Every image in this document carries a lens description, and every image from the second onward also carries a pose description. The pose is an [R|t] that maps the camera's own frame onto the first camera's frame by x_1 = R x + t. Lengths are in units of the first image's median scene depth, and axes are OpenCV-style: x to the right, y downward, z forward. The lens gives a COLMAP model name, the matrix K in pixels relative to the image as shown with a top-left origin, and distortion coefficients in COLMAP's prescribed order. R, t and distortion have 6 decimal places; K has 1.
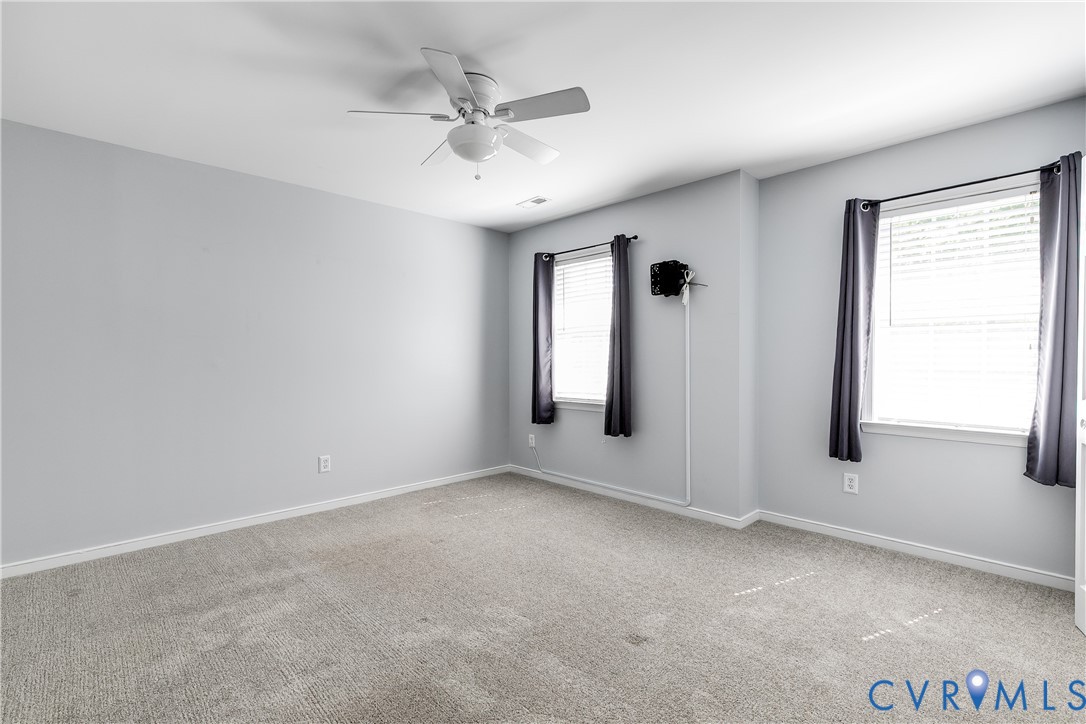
lens RADIAL K [[466.0, 0, 545.9], [0, 466.0, 365.8], [0, 0, 1]] dist [0.001510, 0.000130]
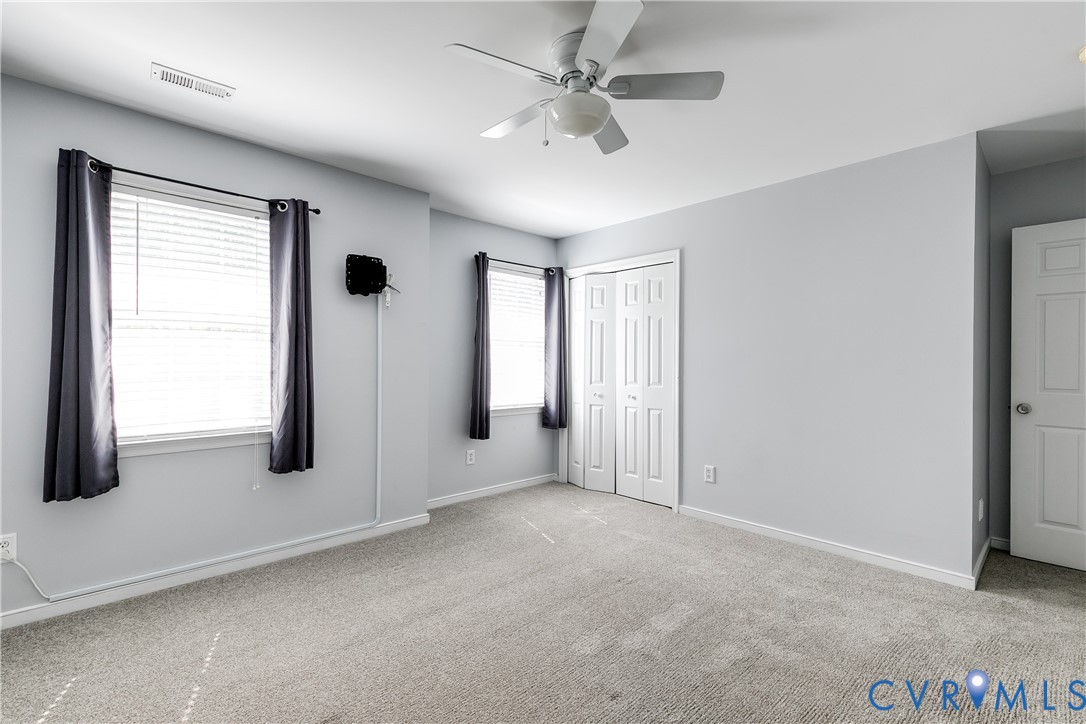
lens RADIAL K [[496.7, 0, 547.6], [0, 496.7, 361.4], [0, 0, 1]] dist [0.001632, -0.000263]
pose [[0.018538, 0.000930, 0.999828, -0.692278], [0.004482, 0.999989, -0.001014, -0.022460], [-0.999818, 0.004500, 0.018533, 0.653481]]
